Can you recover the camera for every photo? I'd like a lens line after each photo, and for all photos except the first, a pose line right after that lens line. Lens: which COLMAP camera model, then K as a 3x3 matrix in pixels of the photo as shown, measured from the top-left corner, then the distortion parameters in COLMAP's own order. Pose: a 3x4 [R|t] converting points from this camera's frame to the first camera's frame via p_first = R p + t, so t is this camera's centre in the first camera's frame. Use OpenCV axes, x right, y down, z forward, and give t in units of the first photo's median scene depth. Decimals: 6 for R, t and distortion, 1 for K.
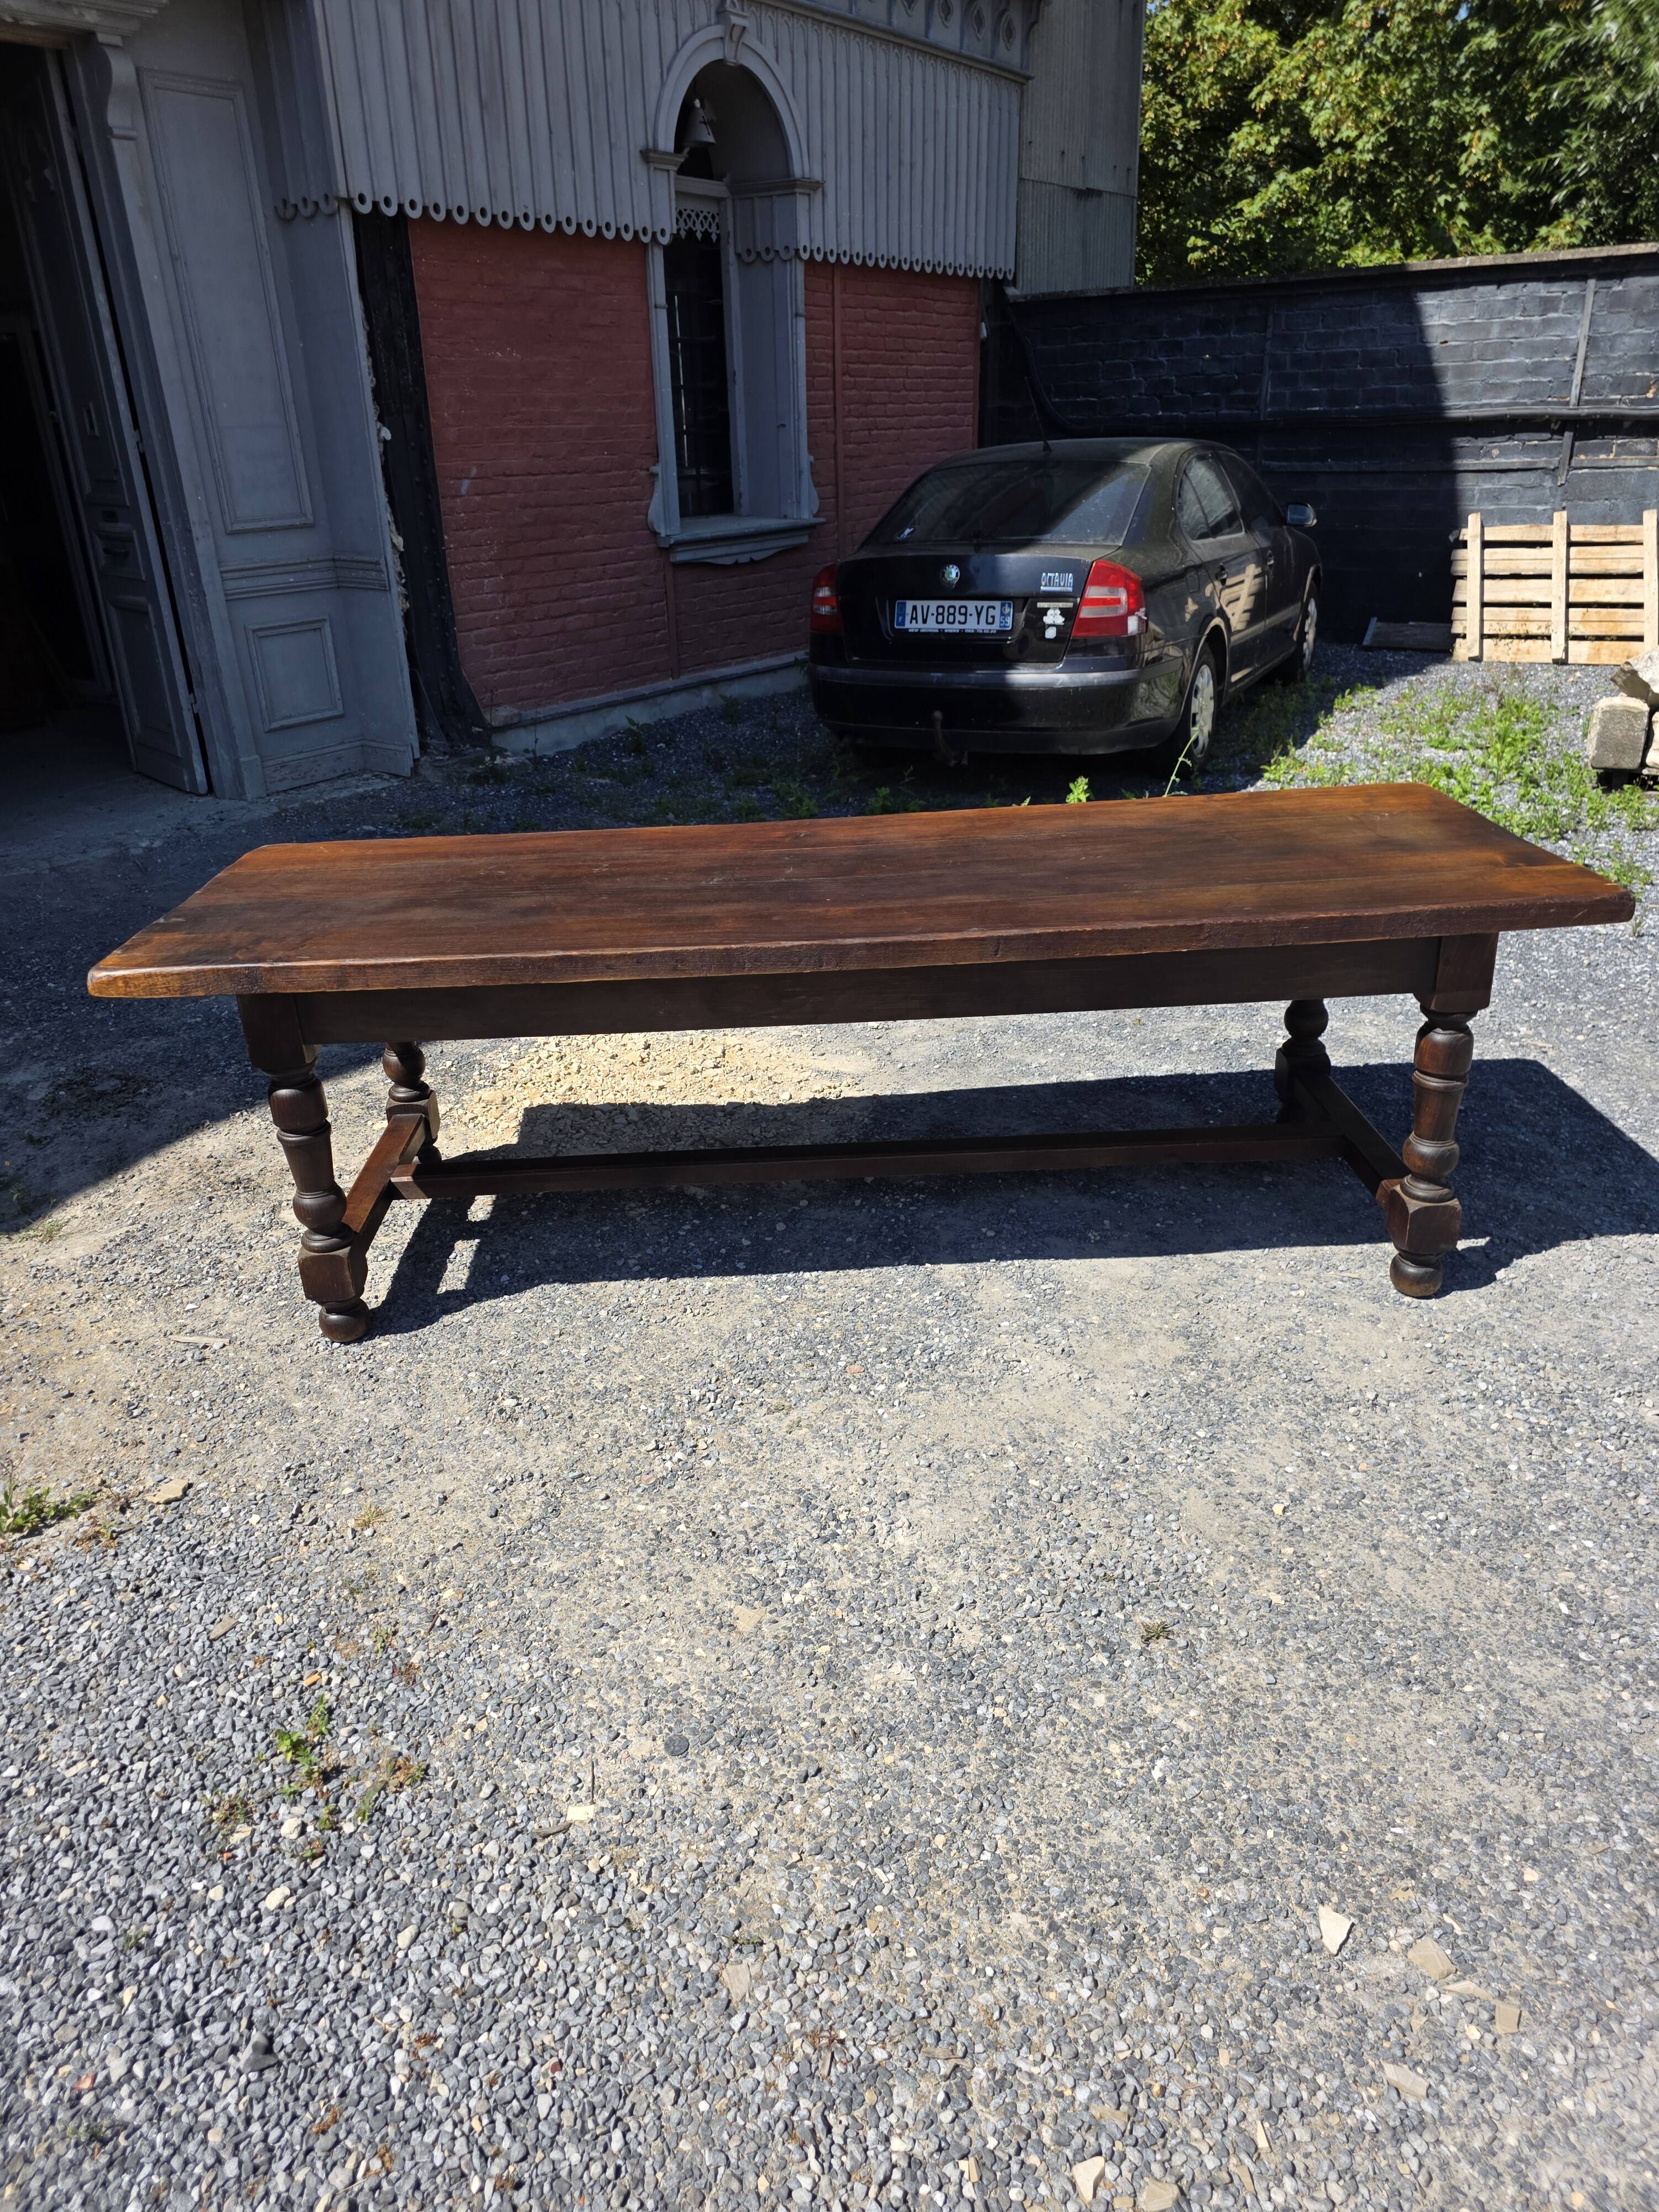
lens RADIAL K [[1467.4, 0, 786.6], [0, 1467.4, 1101.4], [0, 0, 1]] dist [0.030245, -0.019778]
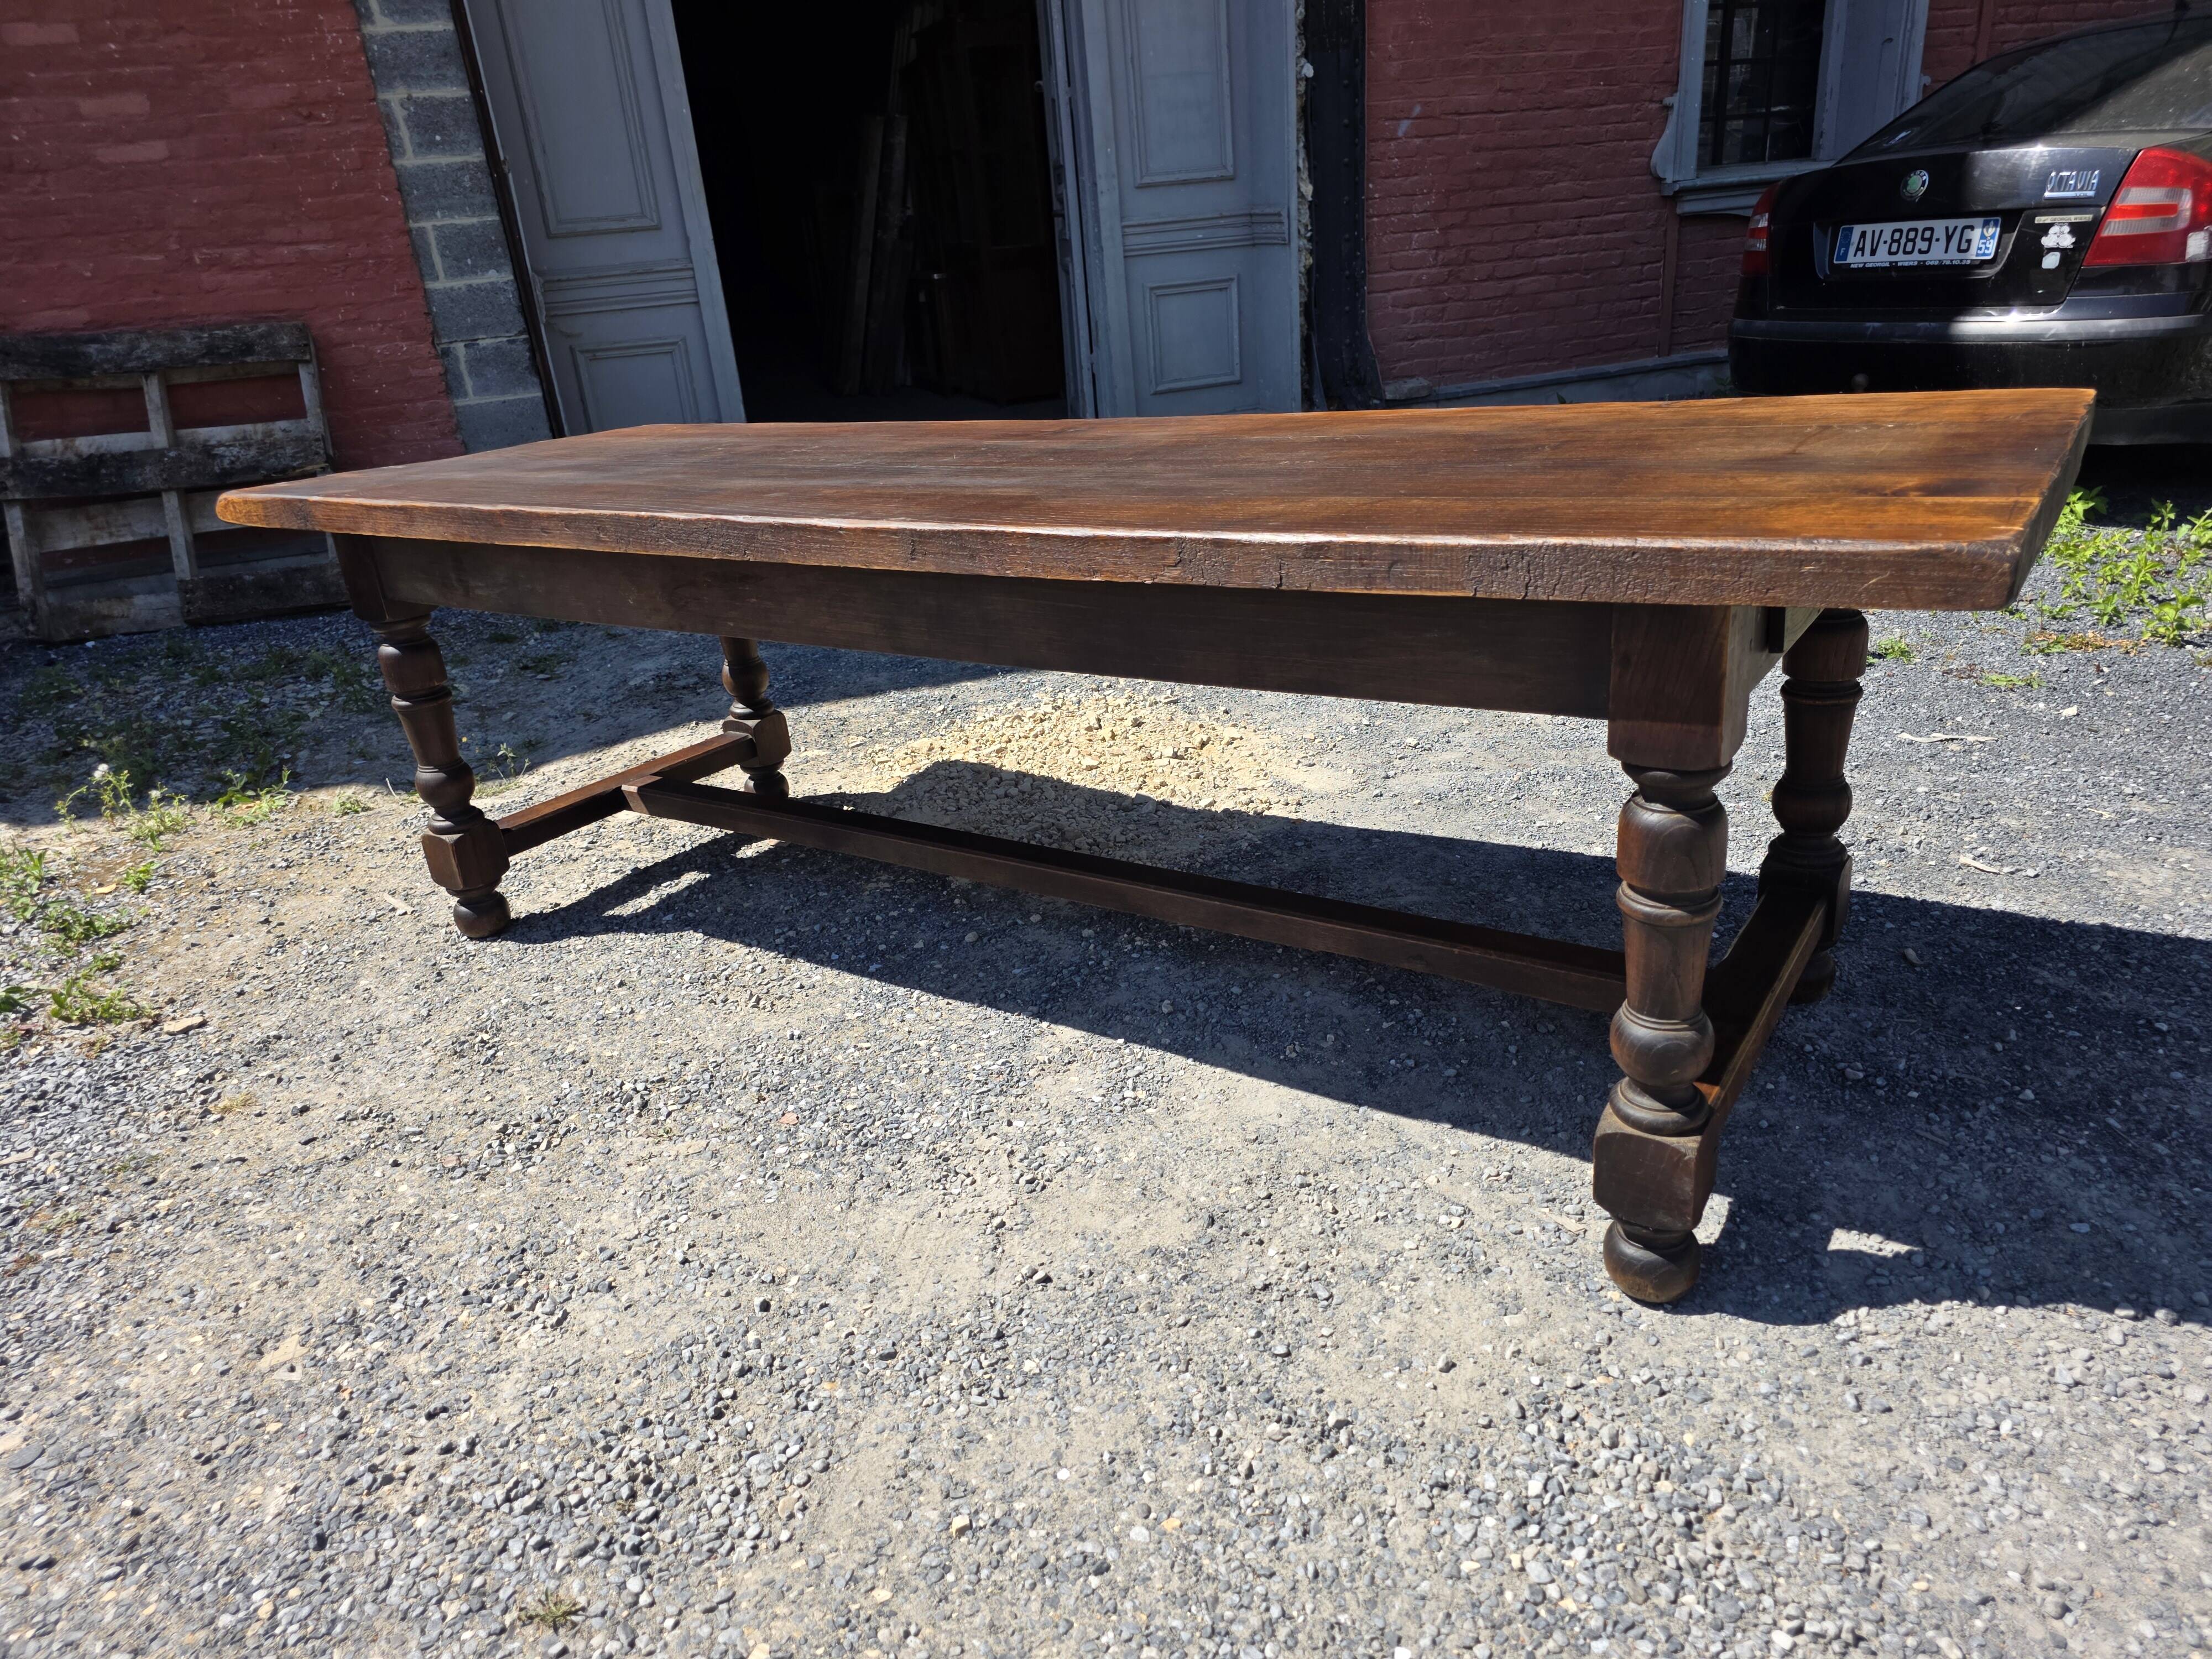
lens RADIAL K [[1464.0, 0, 1110.2], [0, 1464.0, 848.1], [0, 0, 1]] dist [0.039384, -0.027596]
pose [[0.825746, 0.192455, -0.530193, 0.239002], [-0.186851, 0.980248, 0.064812, -0.012828], [0.532194, 0.045549, 0.845396, 0.196936]]
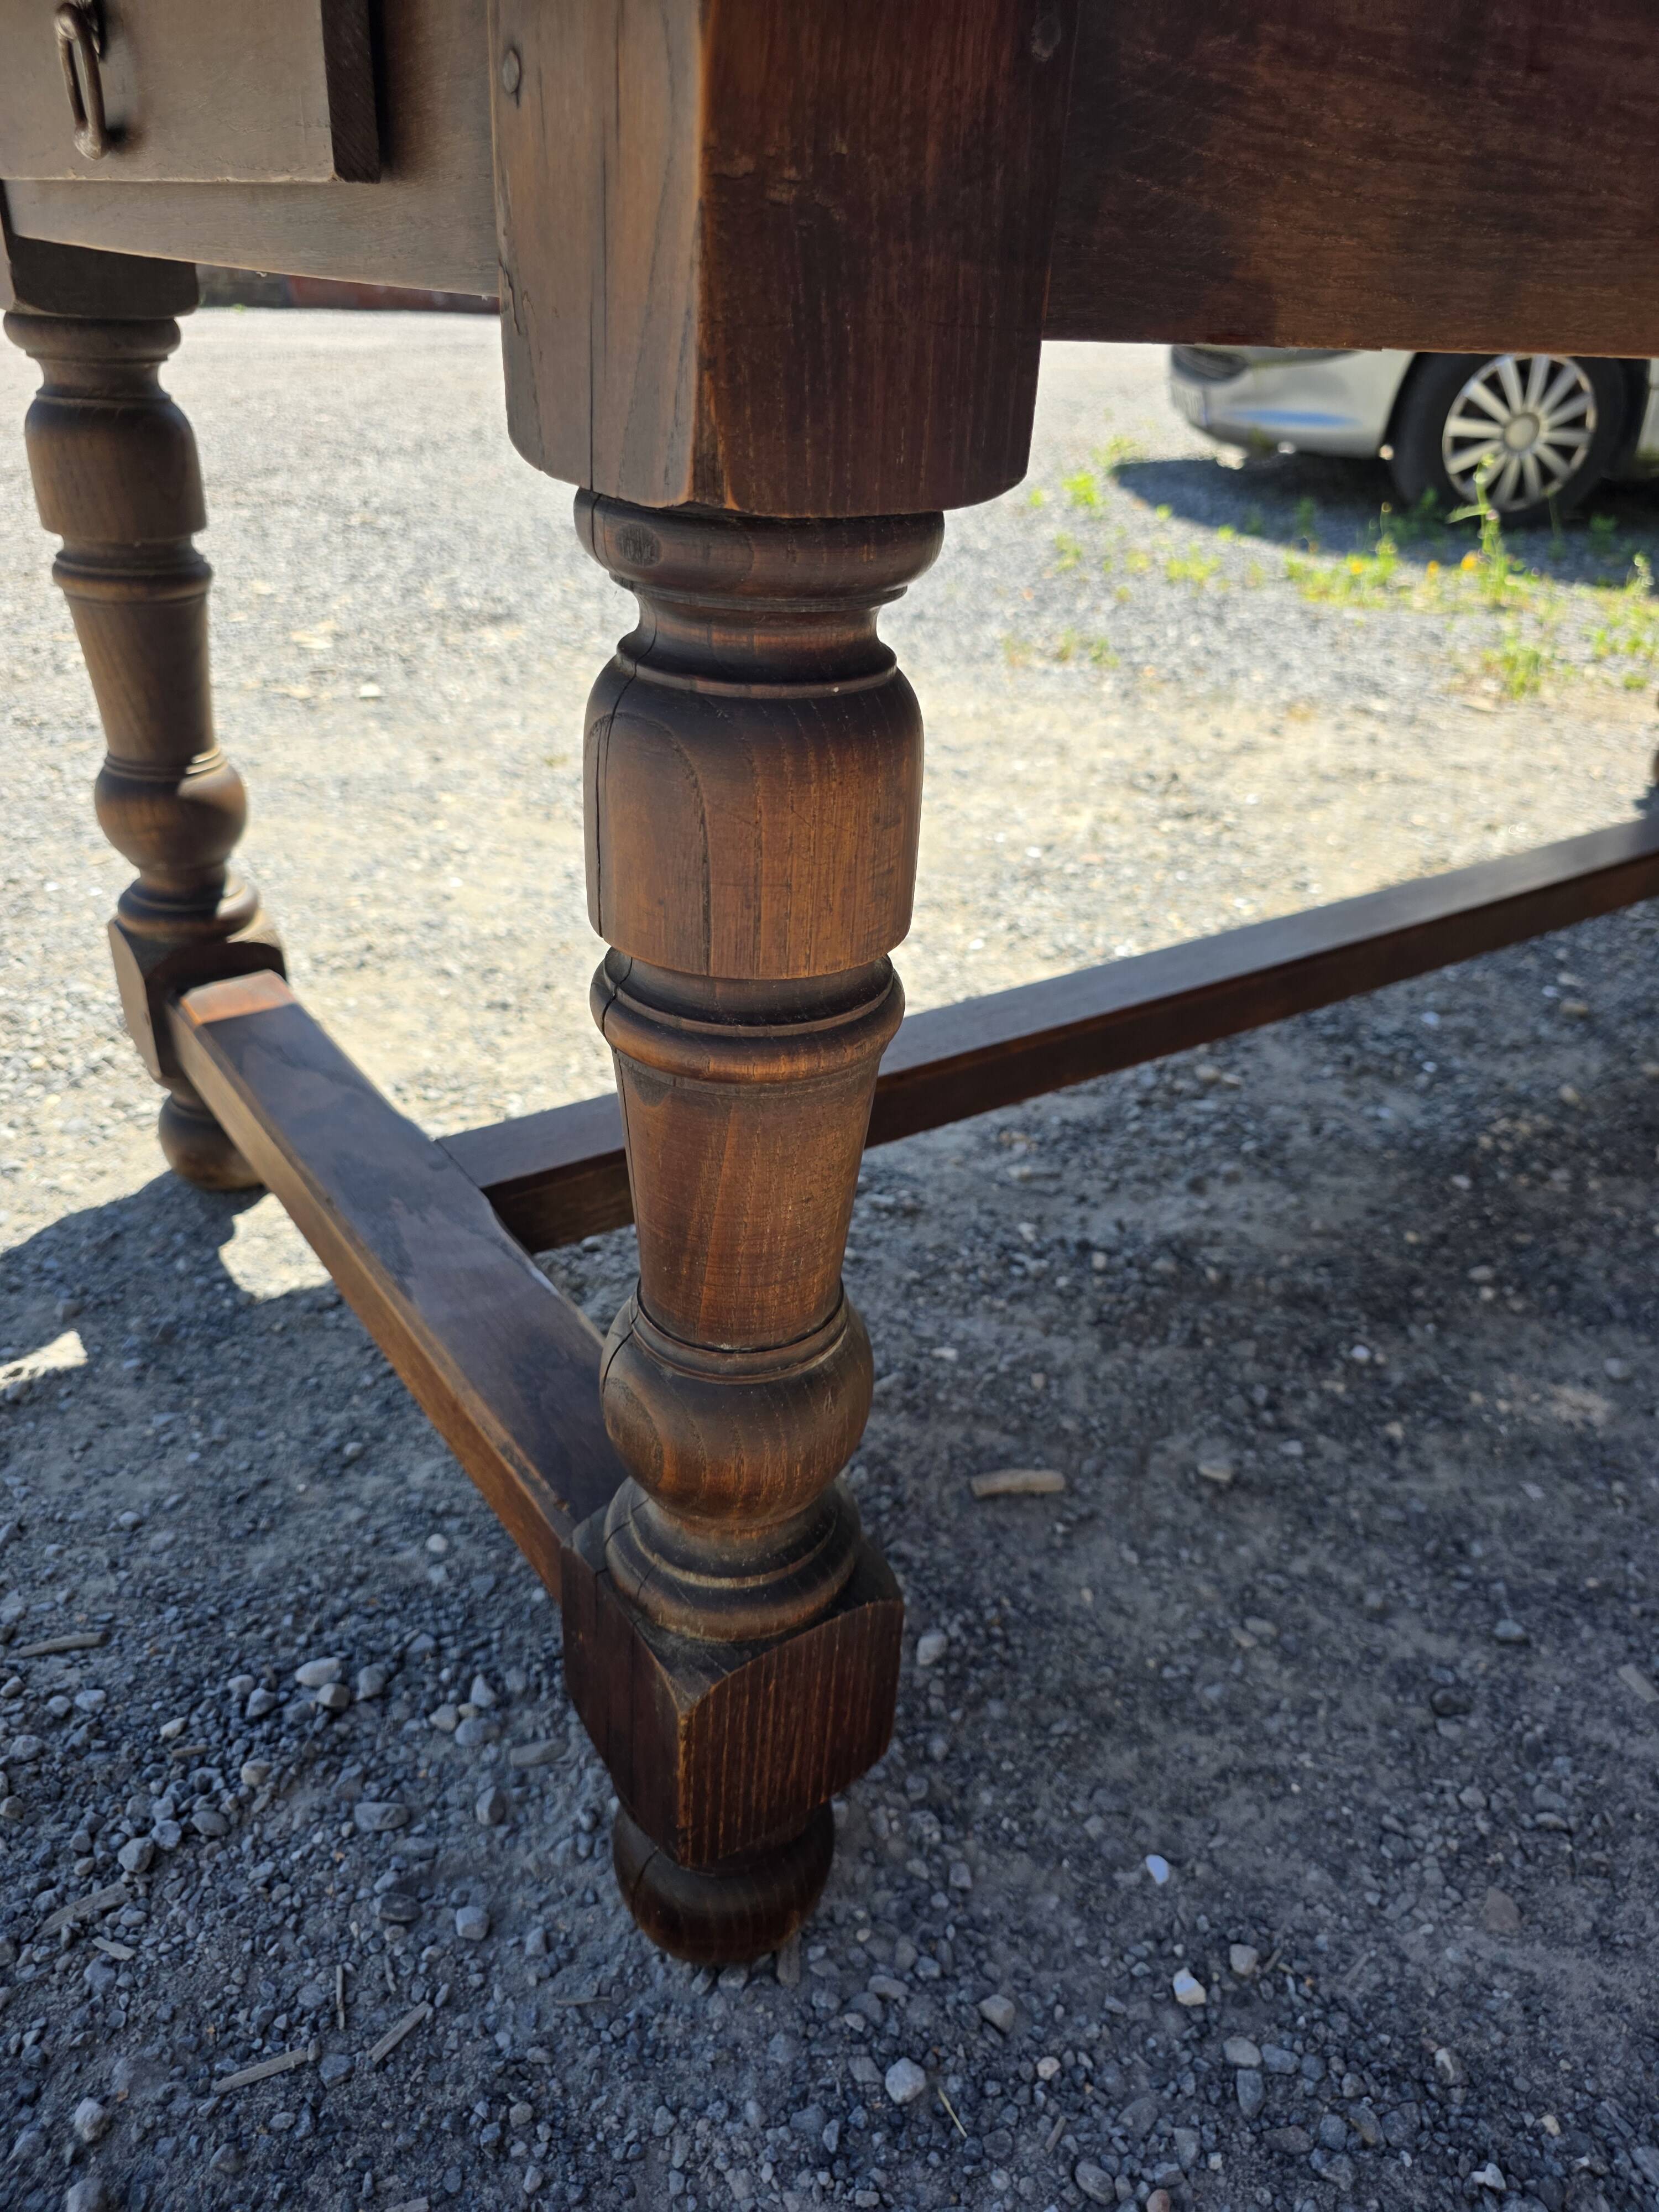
lens RADIAL K [[1524.0, 0, 830.9], [0, 1524.0, 1118.1], [0, 0, 1]] dist [-0.002581, -0.006403]
pose [[-0.815084, 0.295053, -0.498579, 0.227598], [-0.242044, 0.608457, 0.755774, -0.104781], [0.526357, 0.736698, -0.424528, 0.574408]]
